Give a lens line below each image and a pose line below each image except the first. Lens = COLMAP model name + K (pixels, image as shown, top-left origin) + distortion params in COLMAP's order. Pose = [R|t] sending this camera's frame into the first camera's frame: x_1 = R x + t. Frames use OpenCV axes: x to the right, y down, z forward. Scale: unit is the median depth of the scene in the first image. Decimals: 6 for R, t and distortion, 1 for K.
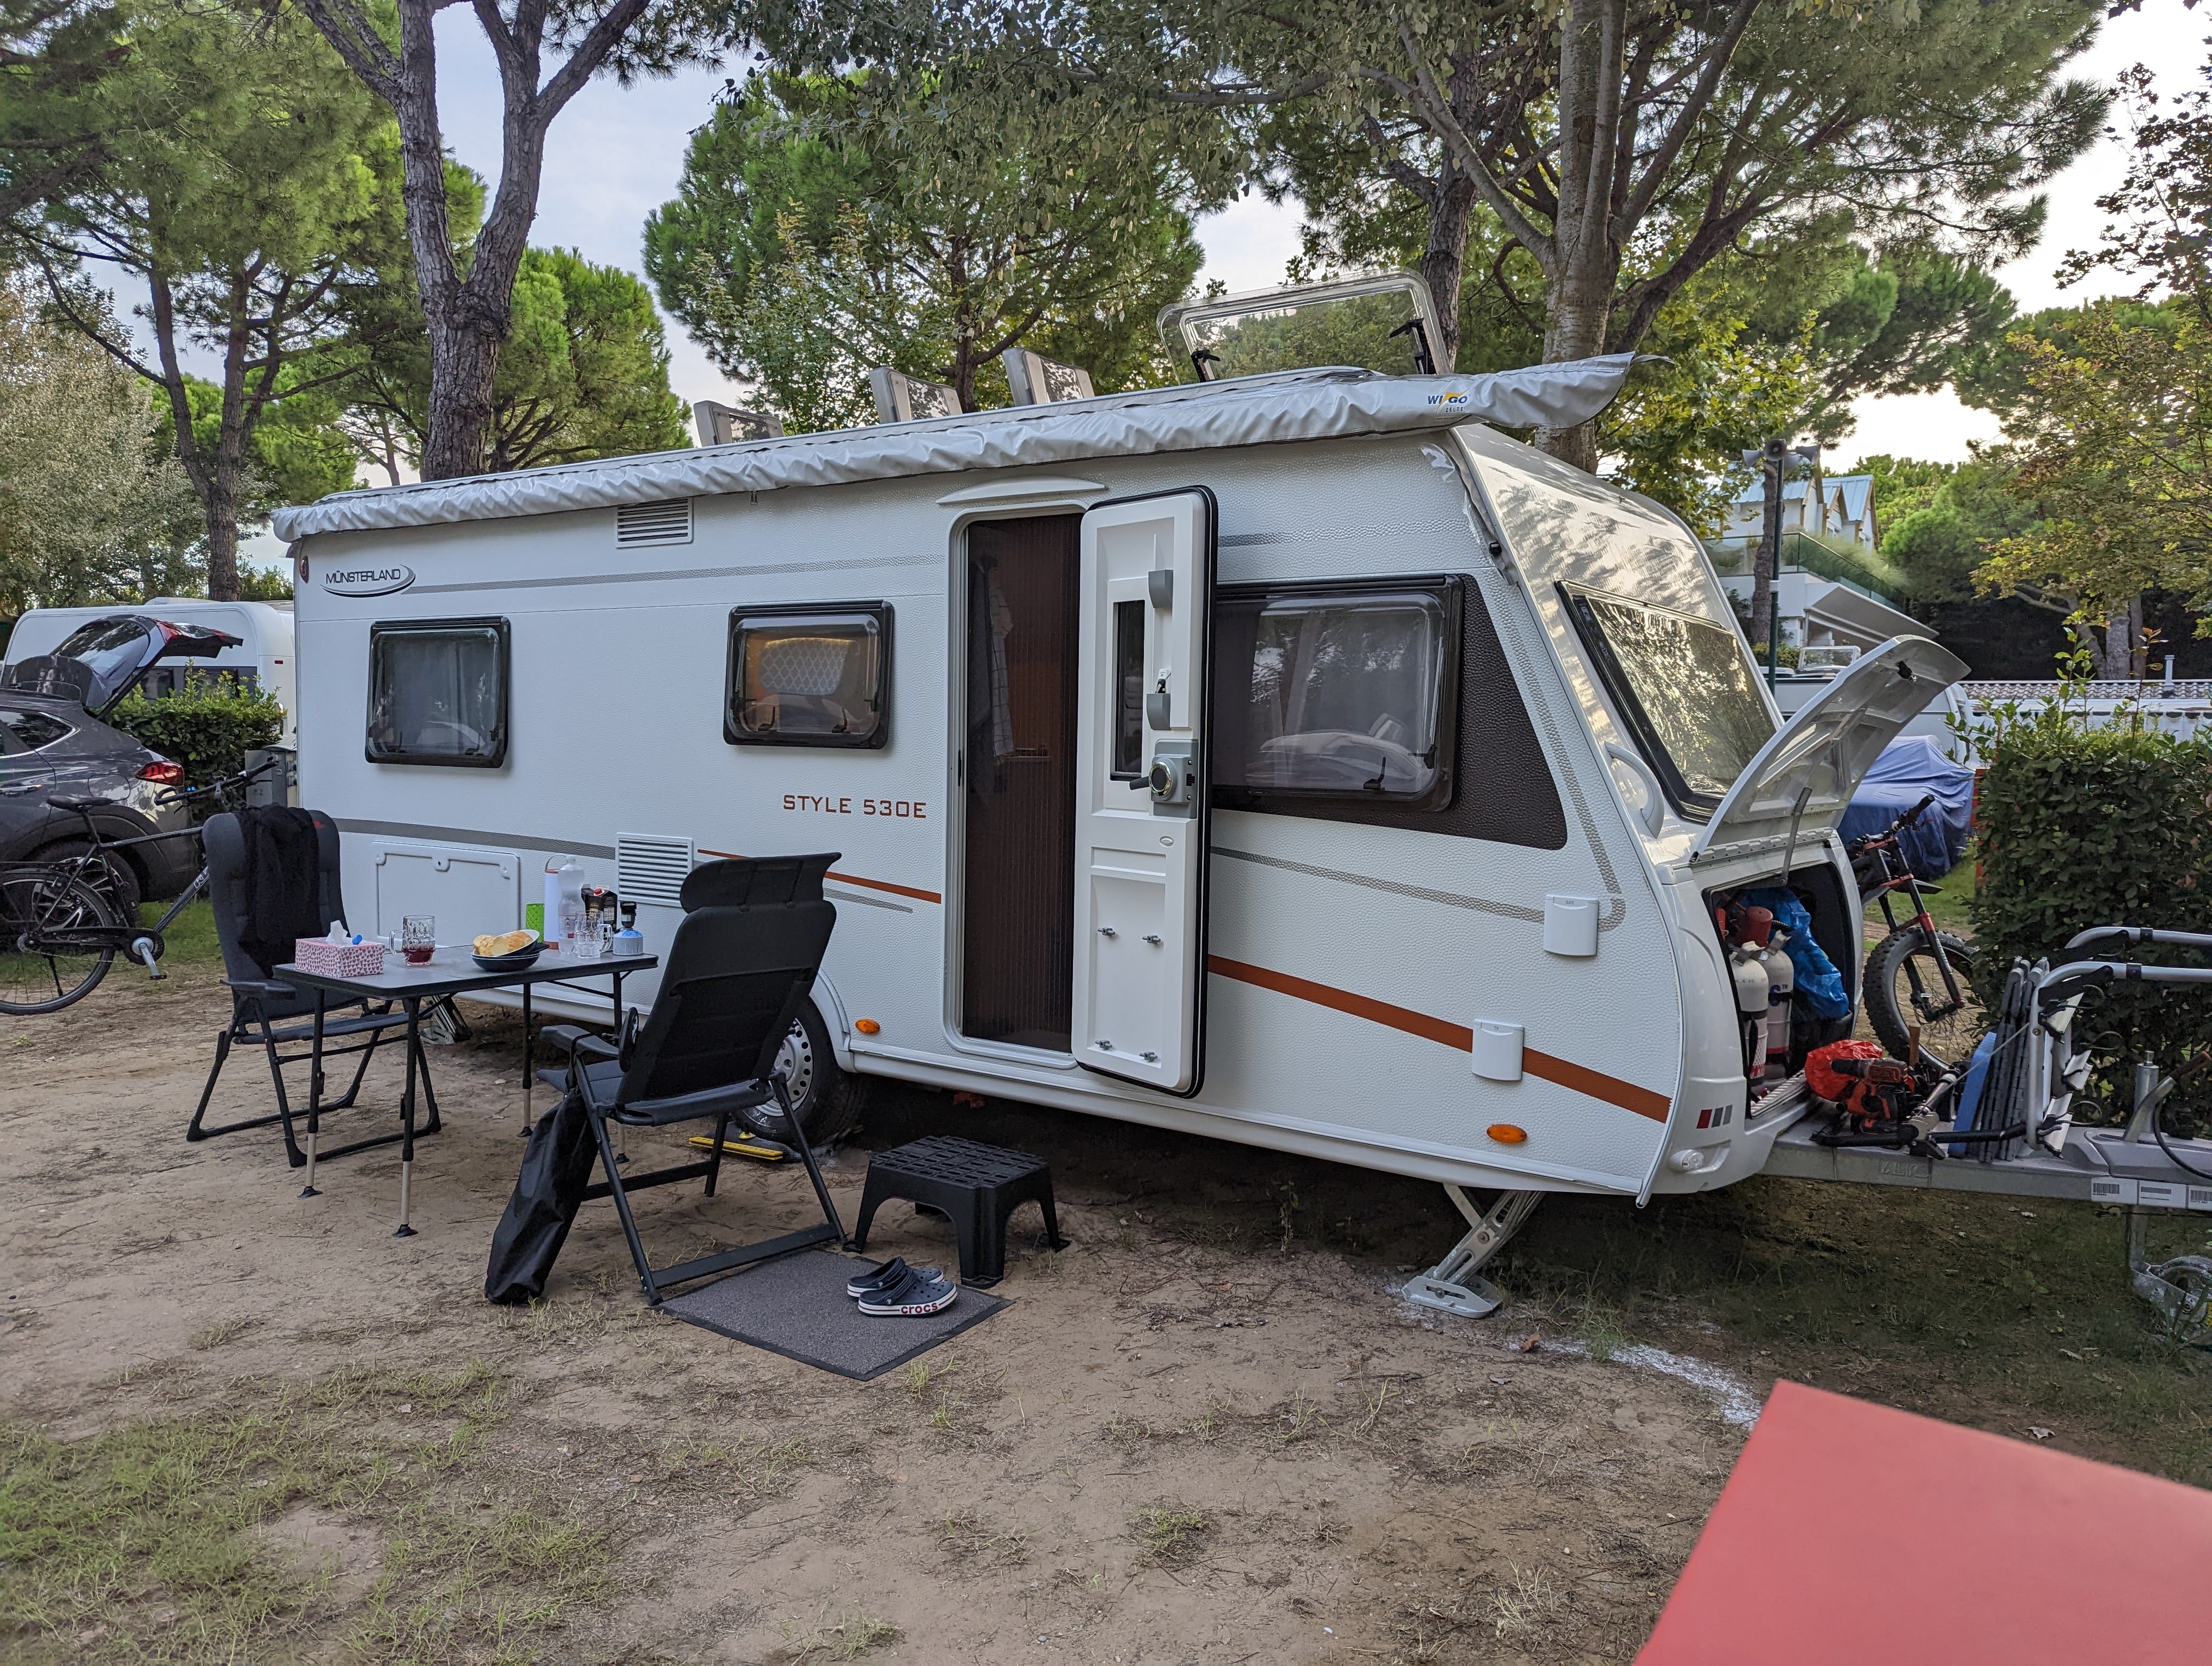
lens RADIAL K [[1550.4, 0, 1109.9], [0, 1550.4, 836.9], [0, 0, 1]] dist [0.056770, -0.043780]
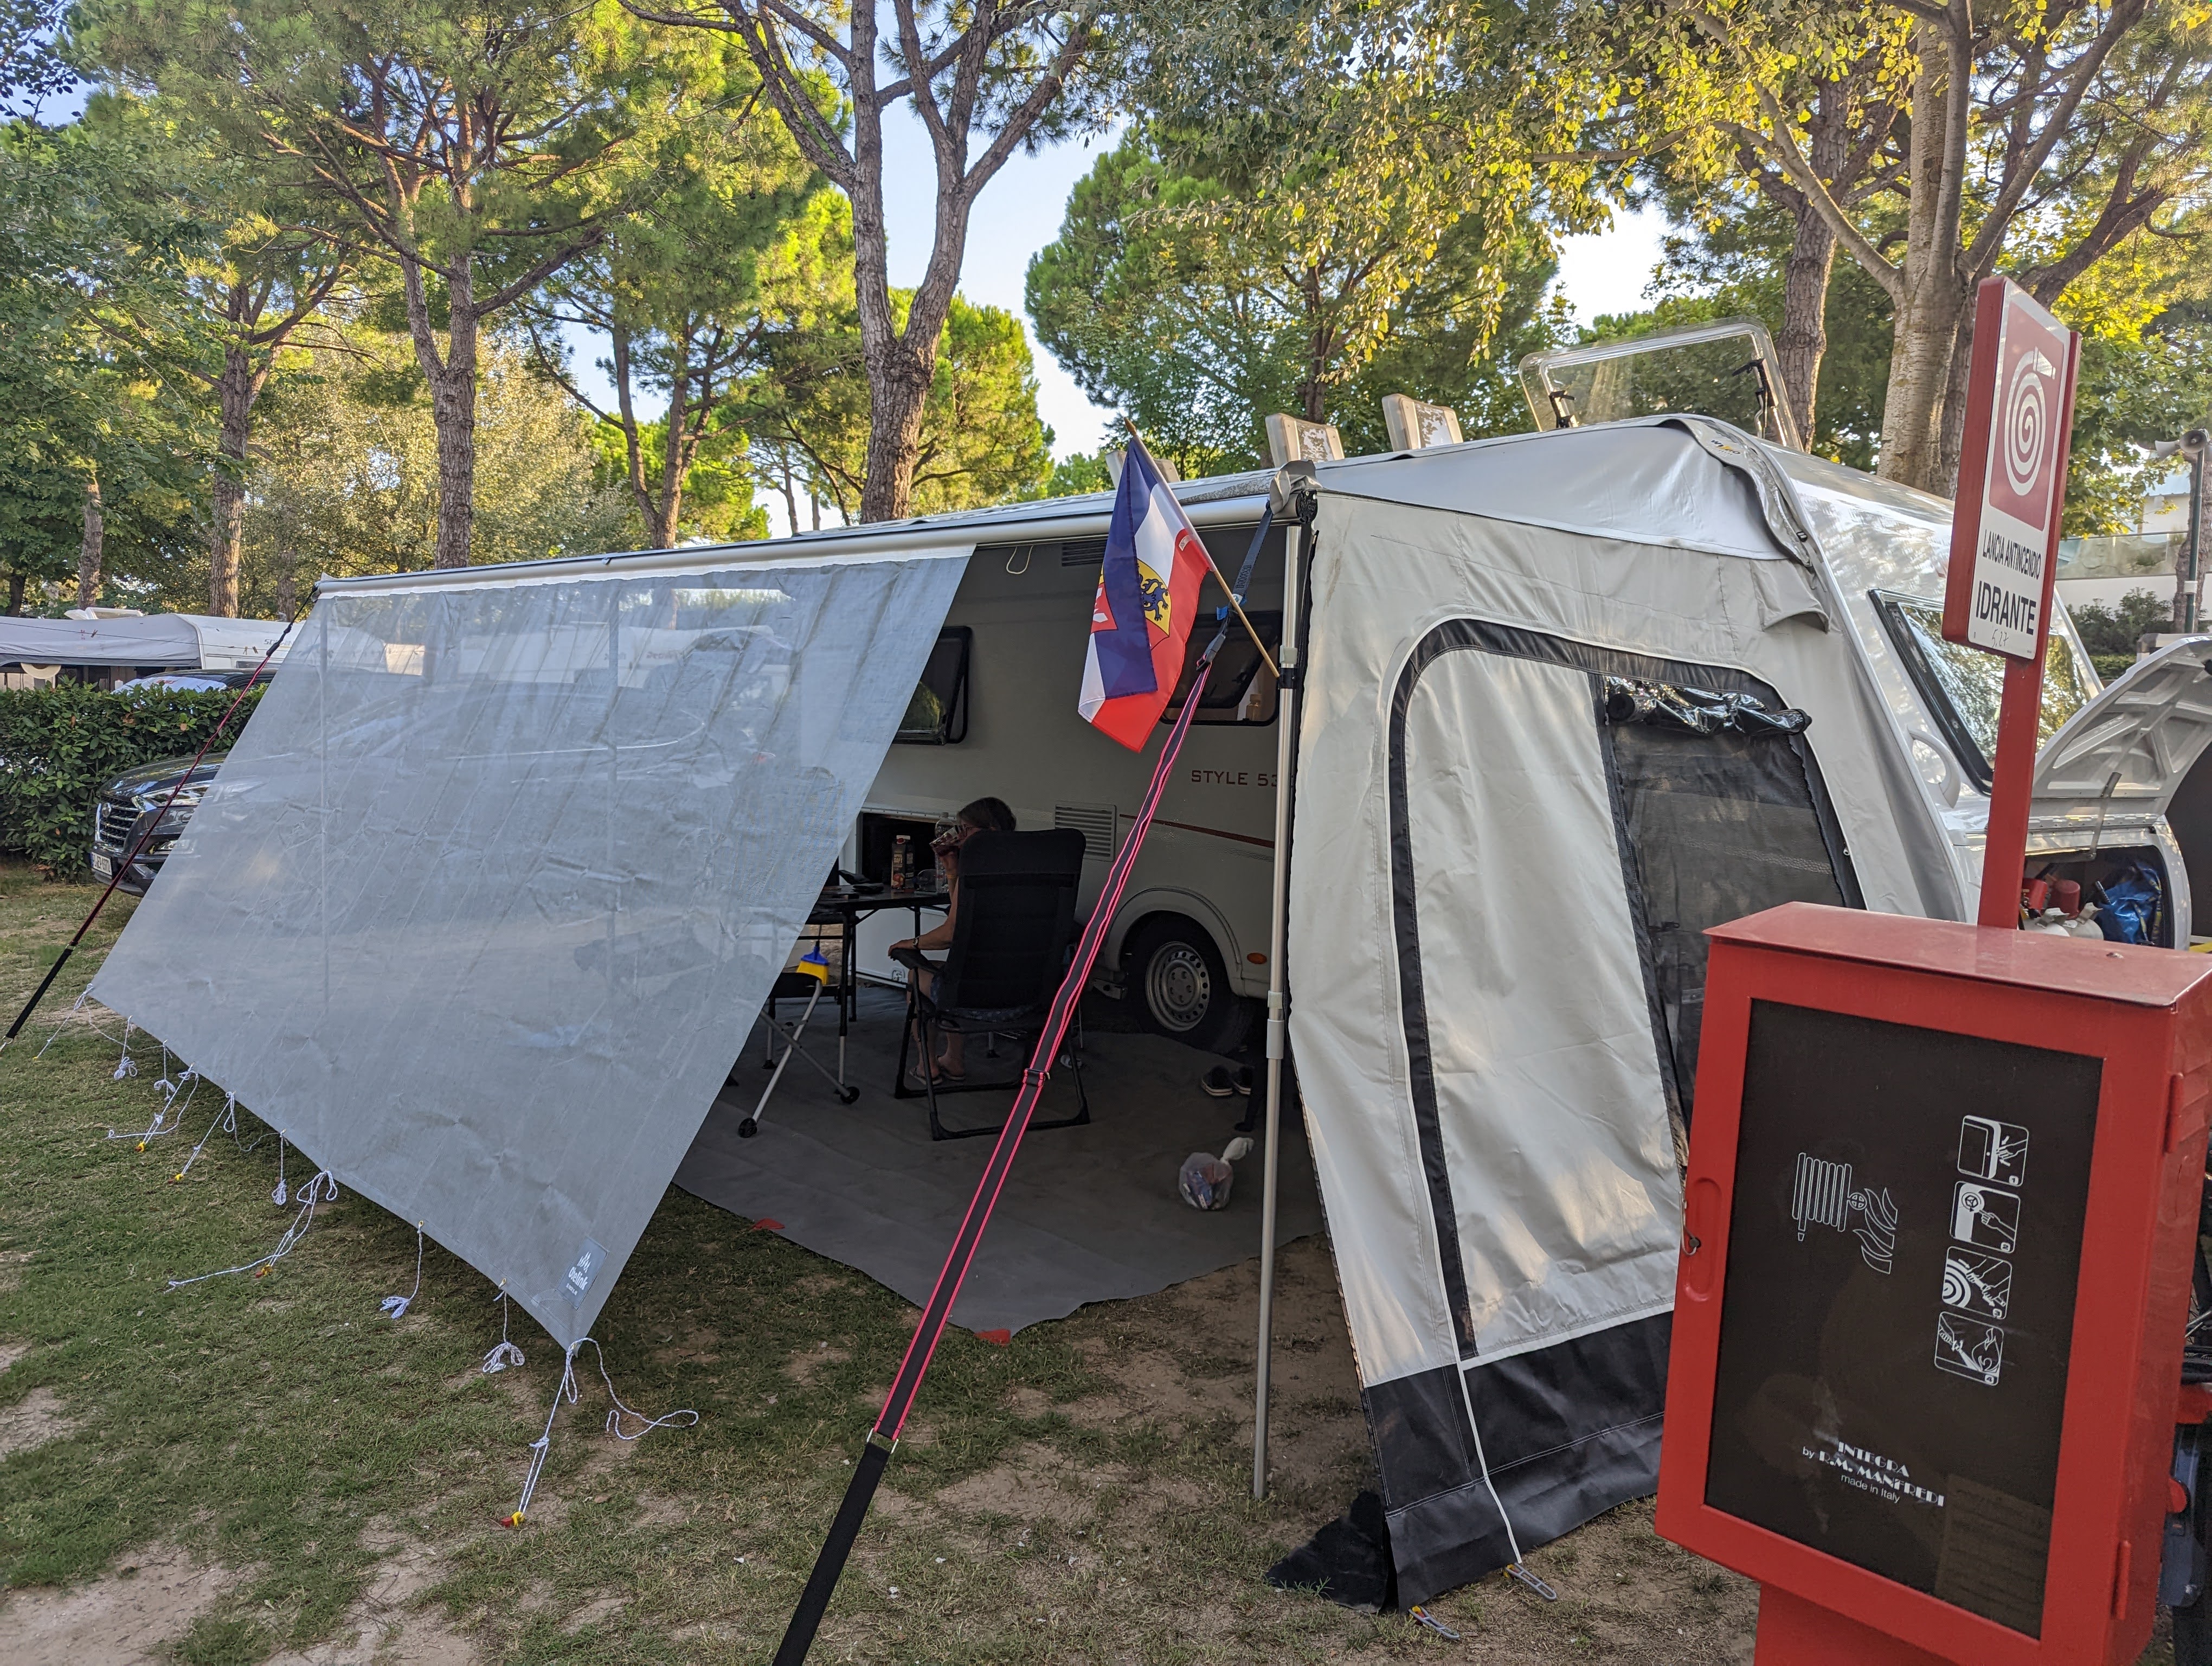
lens RADIAL K [[1550.4, 0, 1109.9], [0, 1550.4, 836.9], [0, 0, 1]] dist [0.056770, -0.043780]
pose [[0.977818, 0.025117, -0.207946, -0.004135], [-0.026137, 0.999656, -0.002160, 0.006954], [0.207820, 0.007547, 0.978138, -0.048323]]
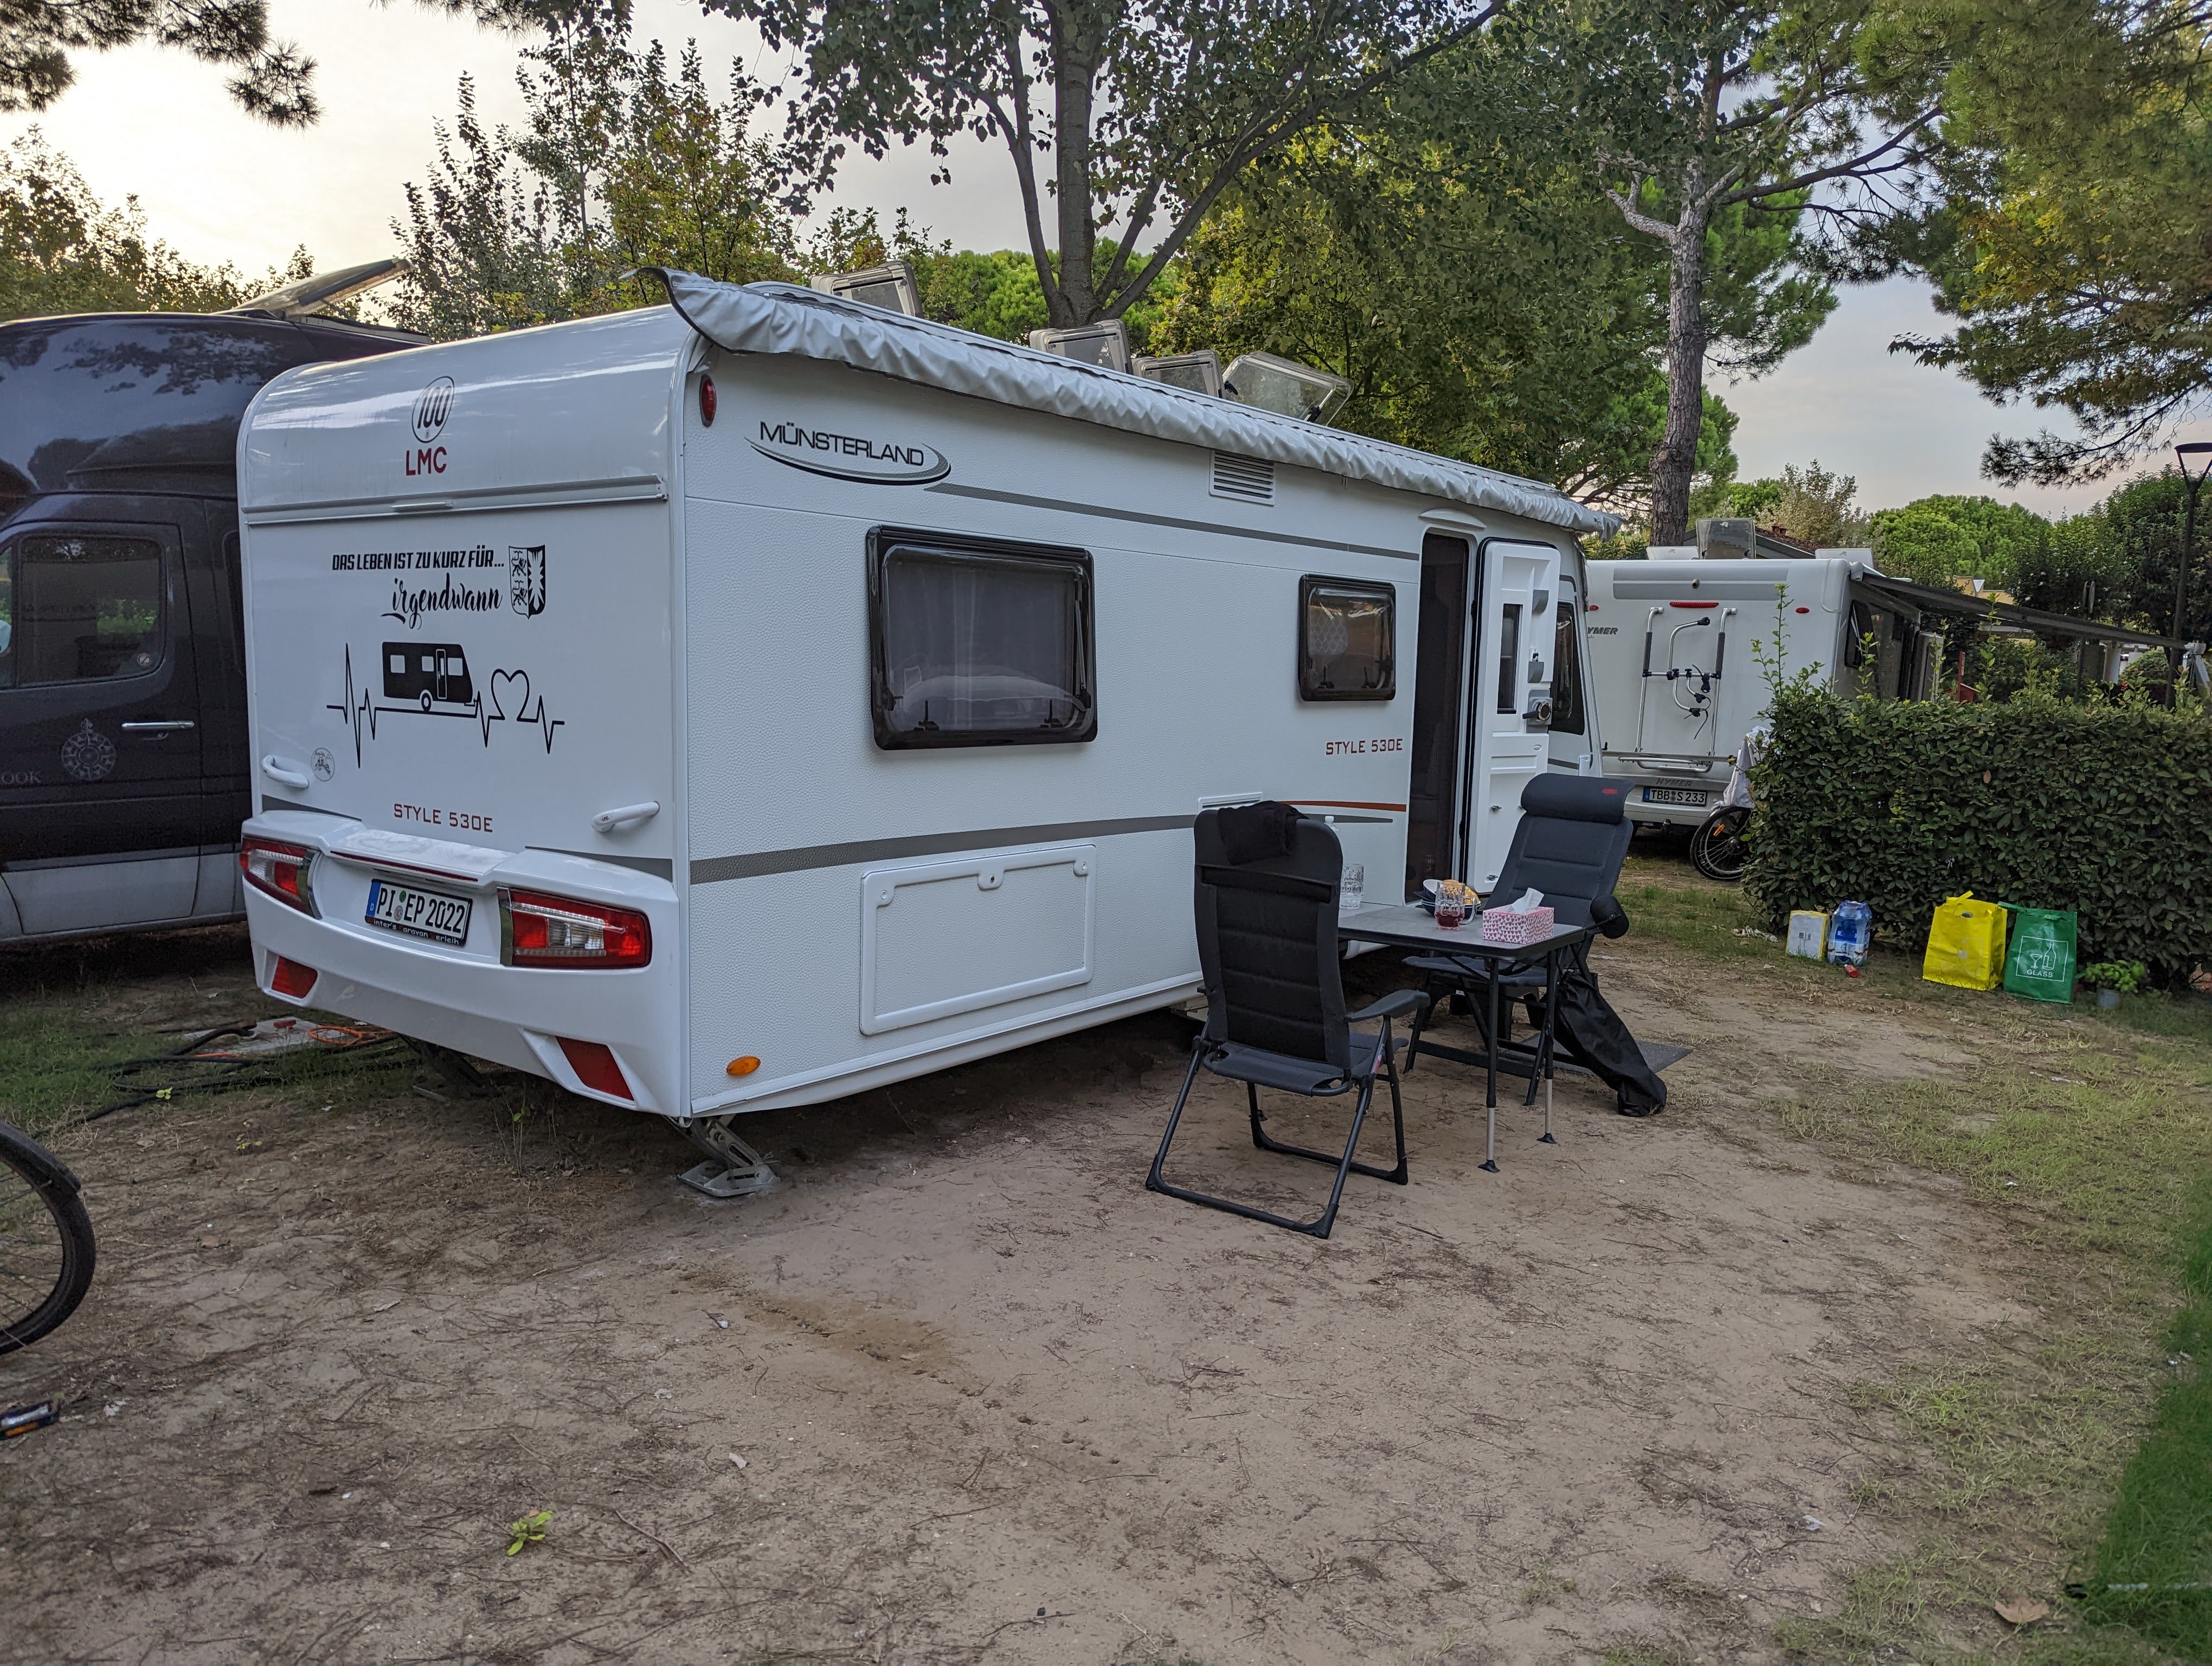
lens RADIAL K [[1550.4, 0, 1109.9], [0, 1550.4, 836.9], [0, 0, 1]] dist [0.056770, -0.043780]
pose [[0.050688, -0.114858, 0.992088, -0.321888], [0.060221, 0.991909, 0.111760, -0.022490], [-0.996897, 0.054080, 0.057195, 0.256728]]
